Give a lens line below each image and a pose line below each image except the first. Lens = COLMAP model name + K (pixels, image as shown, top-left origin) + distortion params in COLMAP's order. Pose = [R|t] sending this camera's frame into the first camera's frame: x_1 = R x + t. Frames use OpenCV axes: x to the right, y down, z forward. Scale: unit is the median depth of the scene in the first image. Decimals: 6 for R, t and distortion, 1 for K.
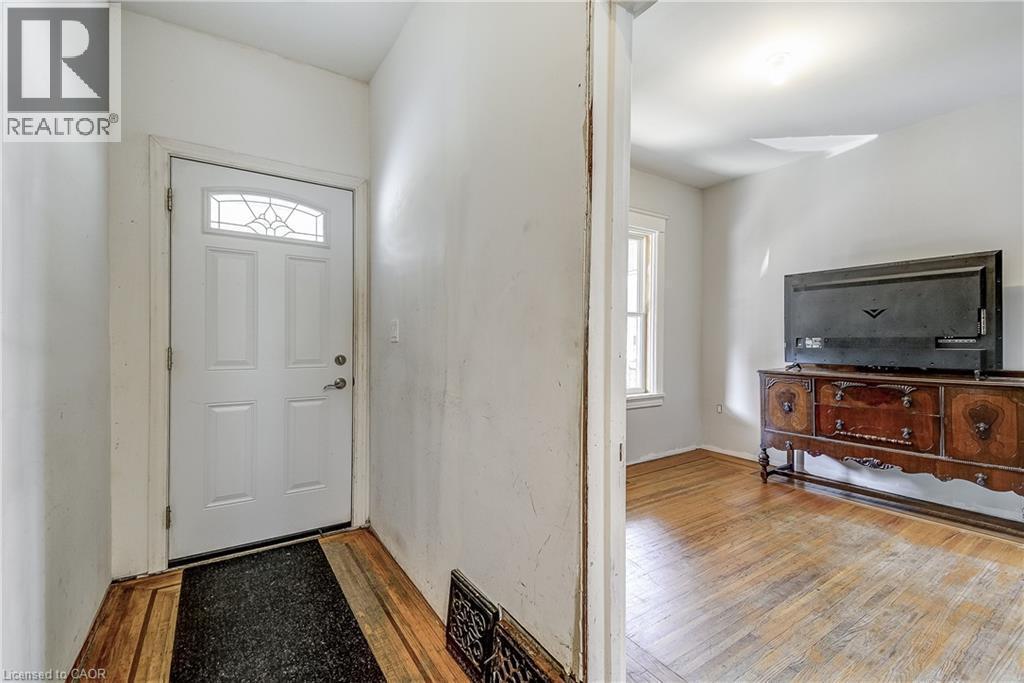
lens RADIAL K [[456.0, 0, 535.1], [0, 456.0, 343.3], [0, 0, 1]] dist [0.026080, -0.000686]
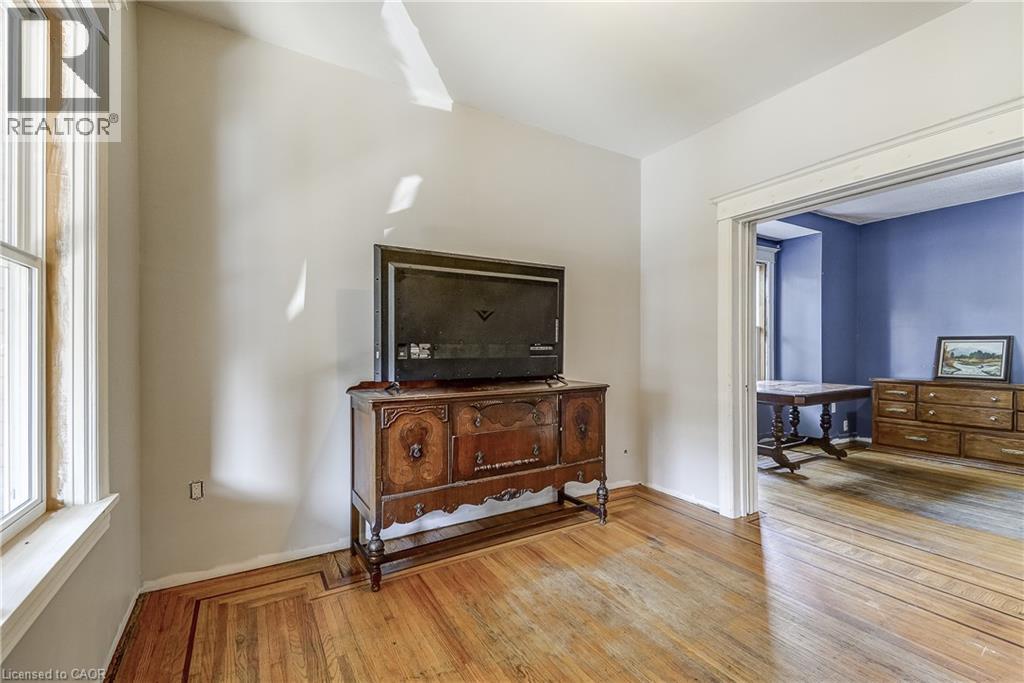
lens RADIAL K [[456.0, 0, 535.1], [0, 456.0, 343.3], [0, 0, 1]] dist [0.026080, -0.000686]
pose [[0.056473, 0.006018, 0.998386, -0.089221], [0.002069, 0.999979, -0.006145, -0.008537], [-0.998402, 0.002413, 0.056460, 0.859218]]
